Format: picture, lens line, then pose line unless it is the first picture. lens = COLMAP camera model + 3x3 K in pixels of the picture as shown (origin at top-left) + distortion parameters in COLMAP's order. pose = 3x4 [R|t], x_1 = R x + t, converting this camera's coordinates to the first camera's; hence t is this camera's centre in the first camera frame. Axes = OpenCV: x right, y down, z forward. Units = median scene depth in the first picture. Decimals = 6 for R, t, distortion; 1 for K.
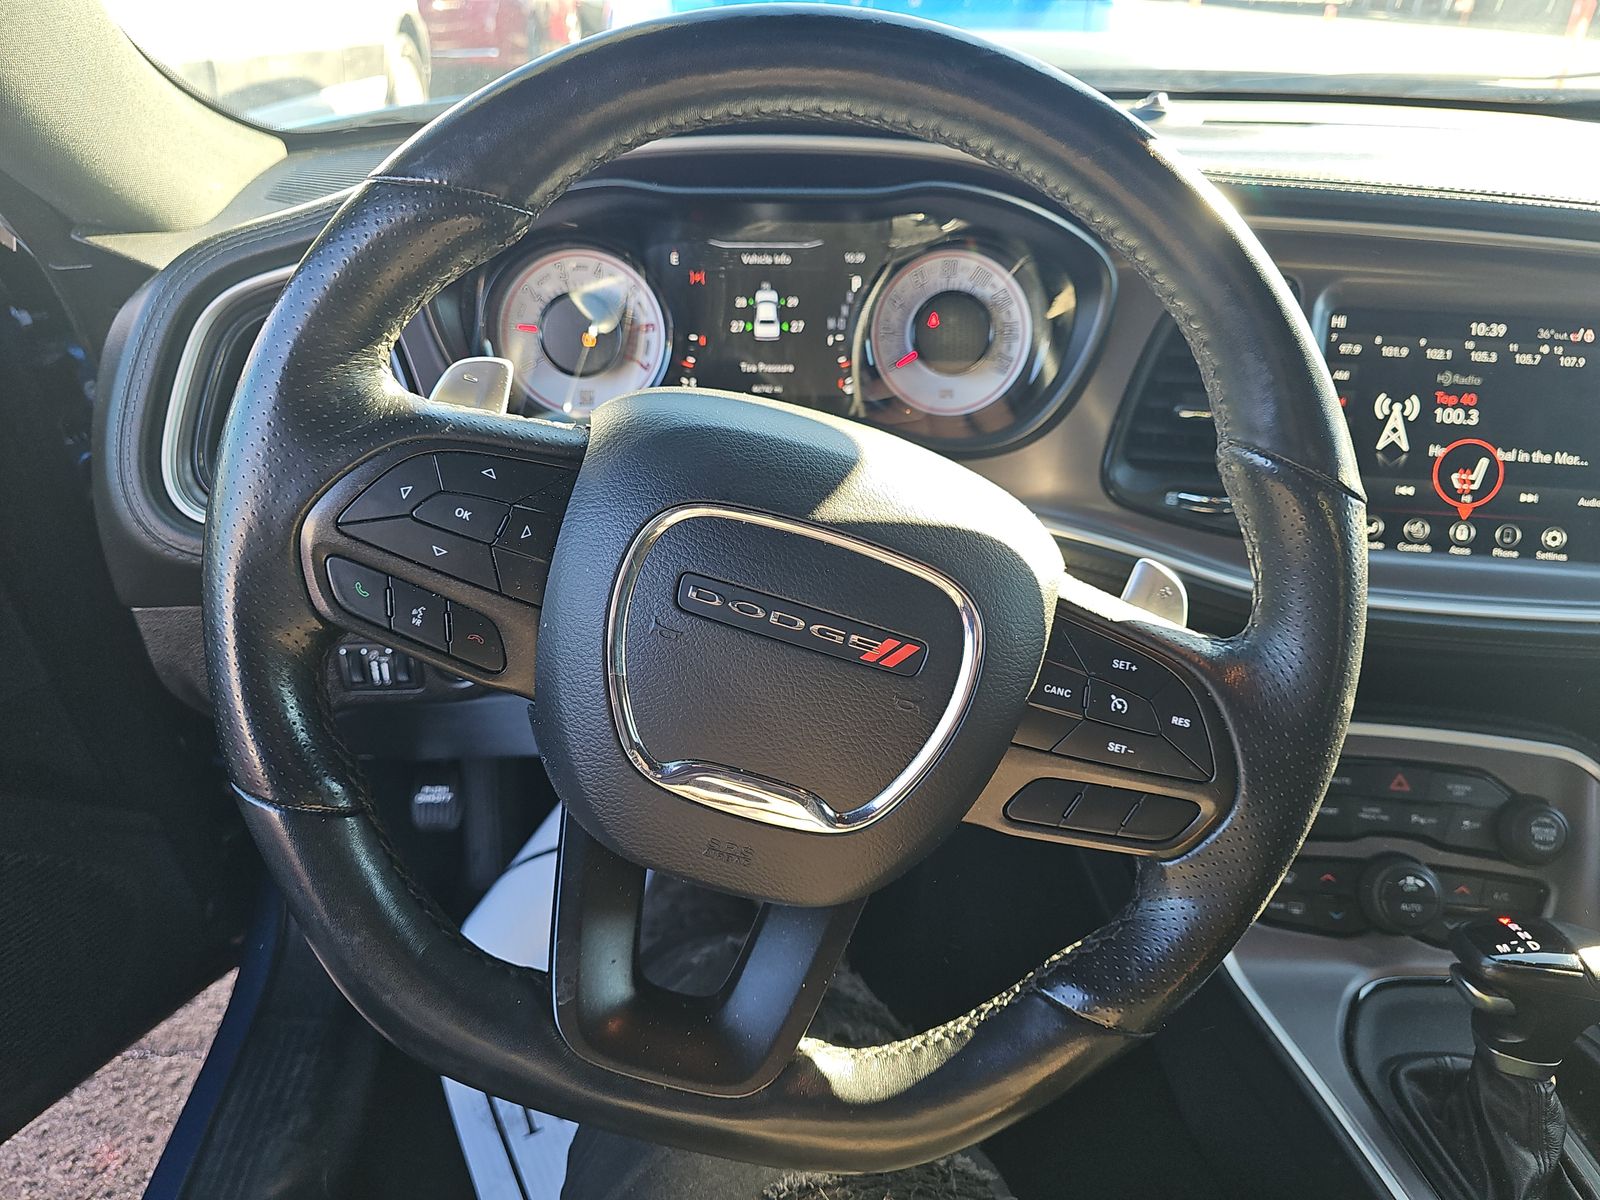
lens RADIAL K [[1063.0, 0, 800.0], [0, 1063.0, 600.0], [0, 0, 1]] dist [0.021943, -0.036077]
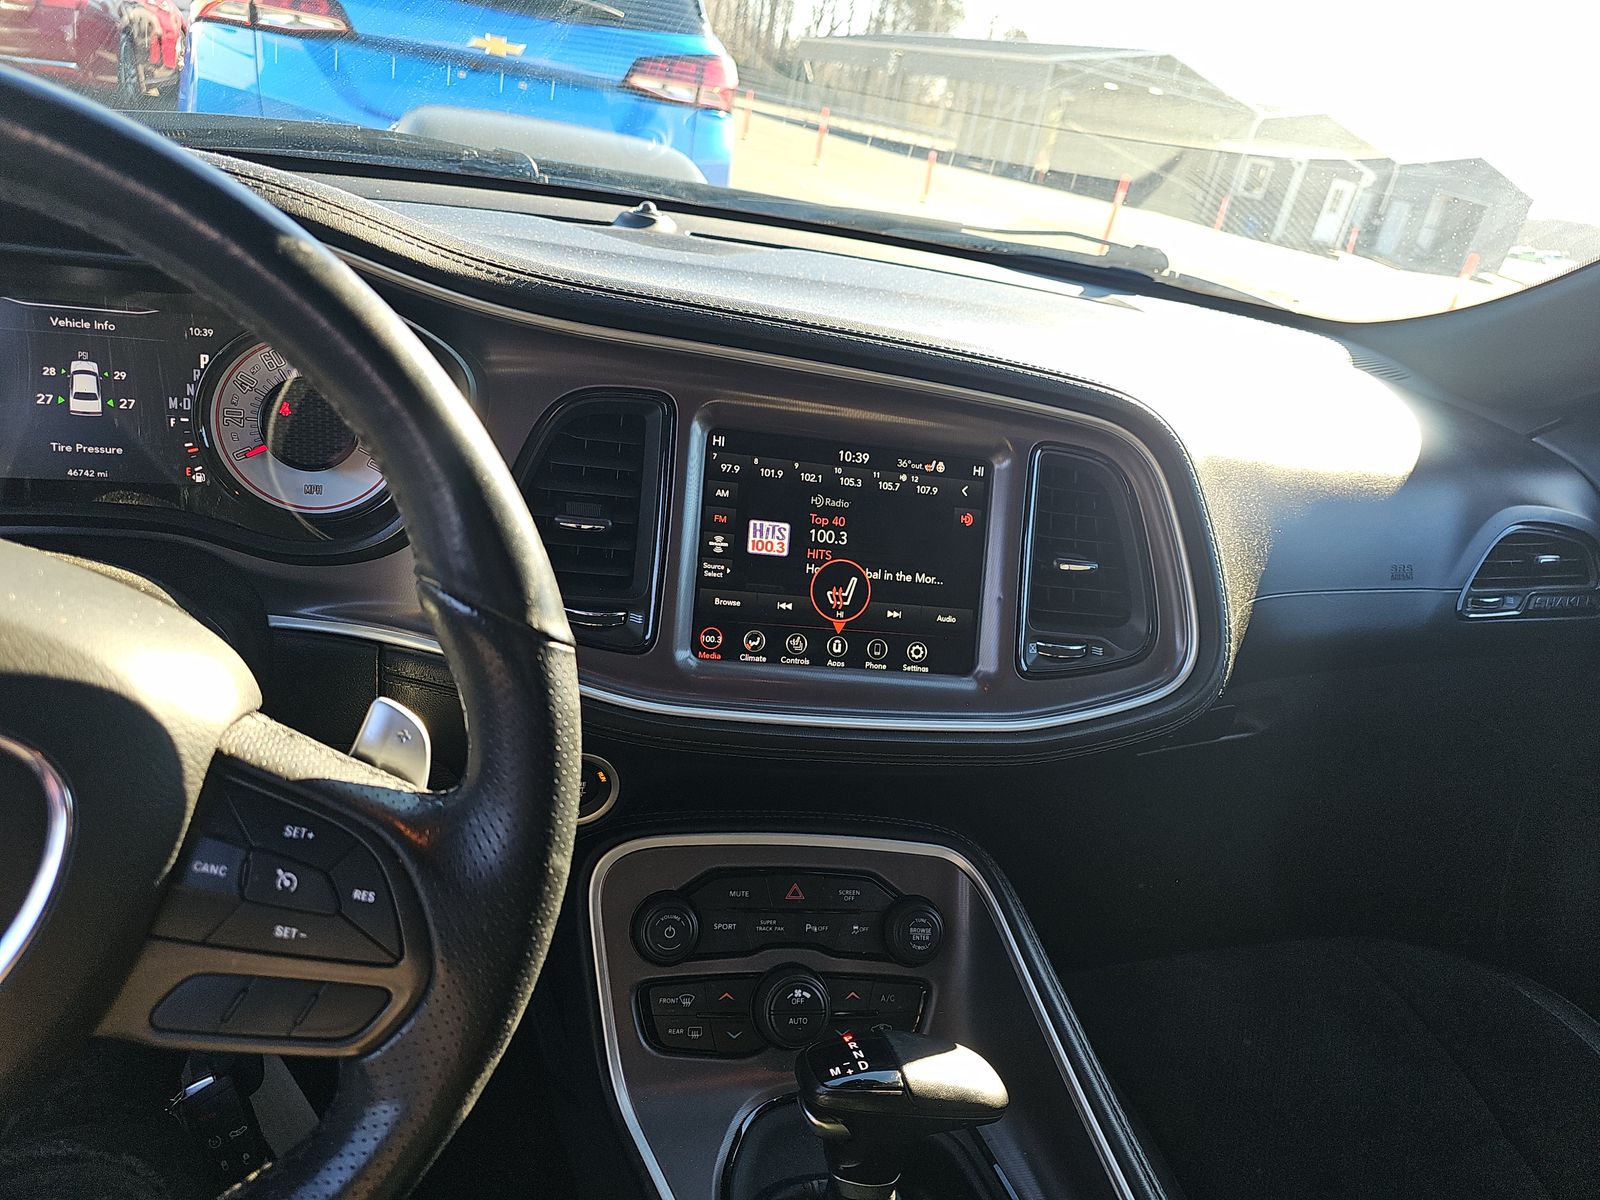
lens RADIAL K [[1050.5, 0, 800.0], [0, 1050.5, 600.0], [0, 0, 1]] dist [0.086914, -0.105390]
pose [[0.947227, 0.011946, 0.320341, 0.255729], [0.010623, 0.997587, -0.068611, -0.038621], [-0.320388, 0.068393, 0.944814, 0.031031]]
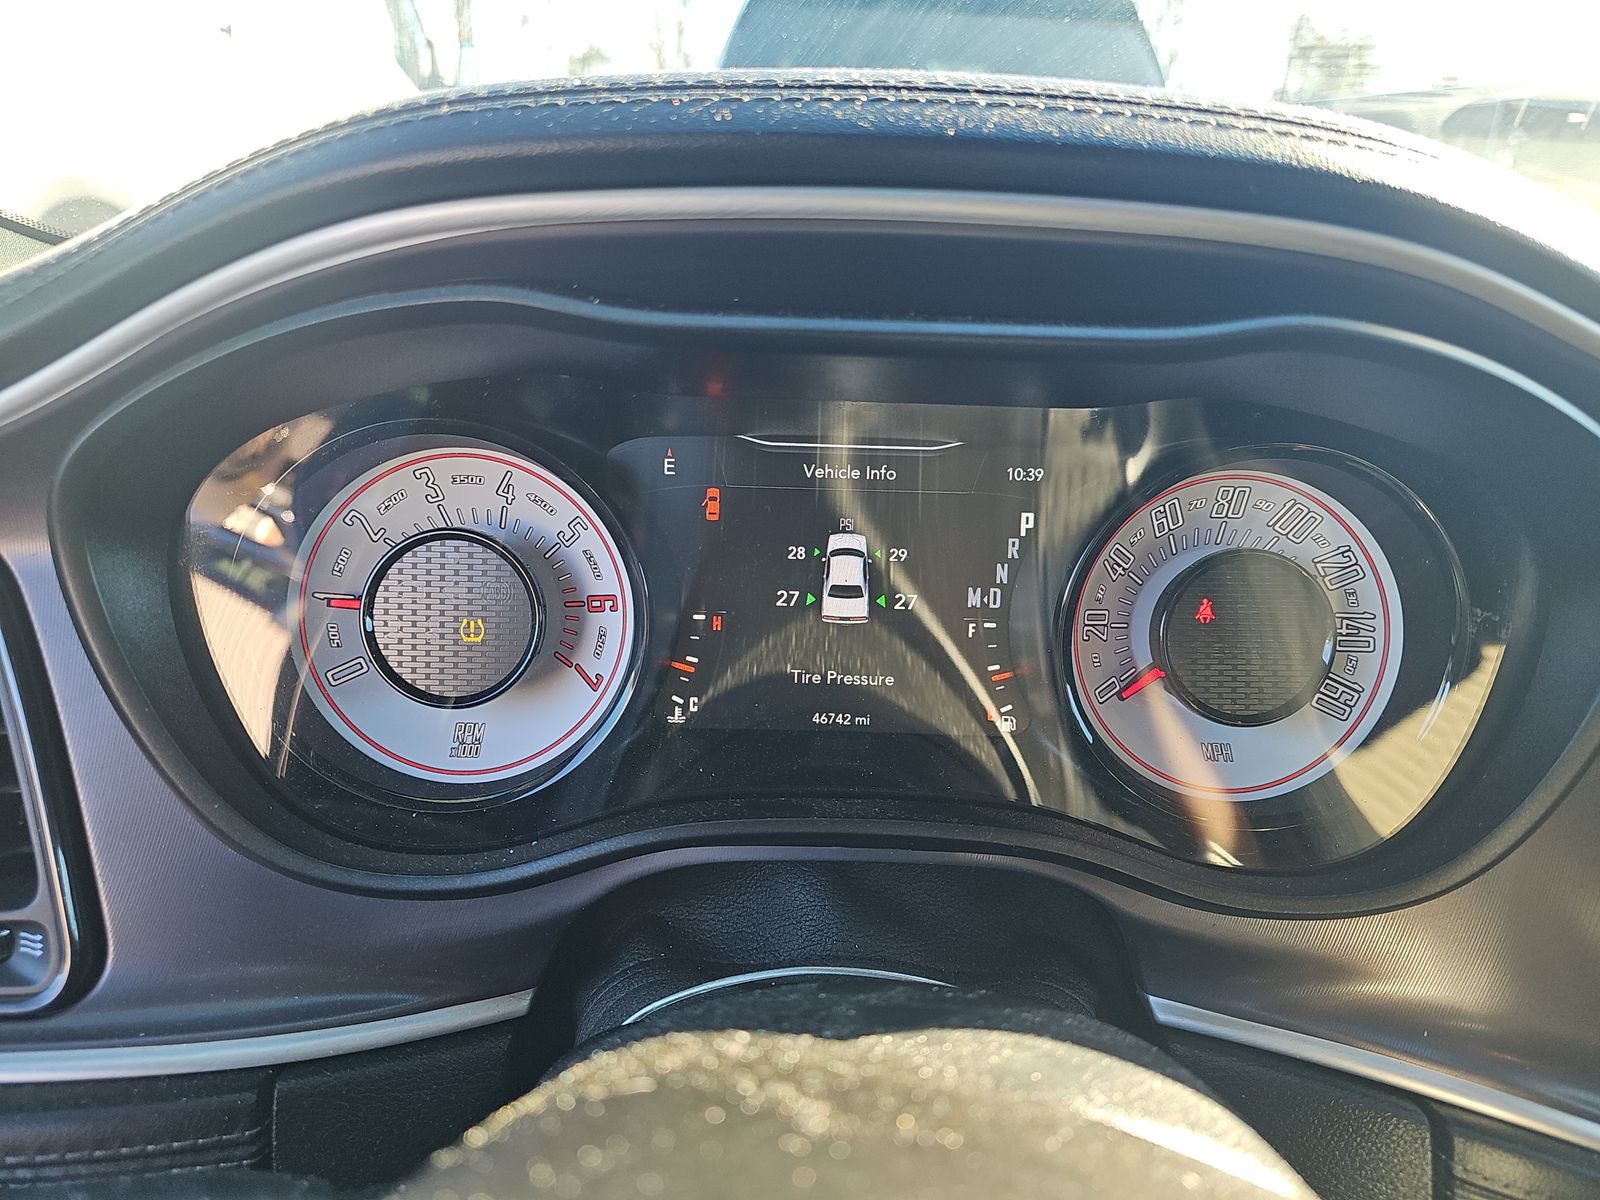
lens RADIAL K [[1063.0, 0, 800.0], [0, 1063.0, 600.0], [0, 0, 1]] dist [0.021943, -0.036077]
pose [[0.998637, 0.032844, -0.040567, -0.034957], [-0.038854, 0.986739, -0.157593, -0.191732], [0.034853, 0.158955, 0.986670, 0.545840]]
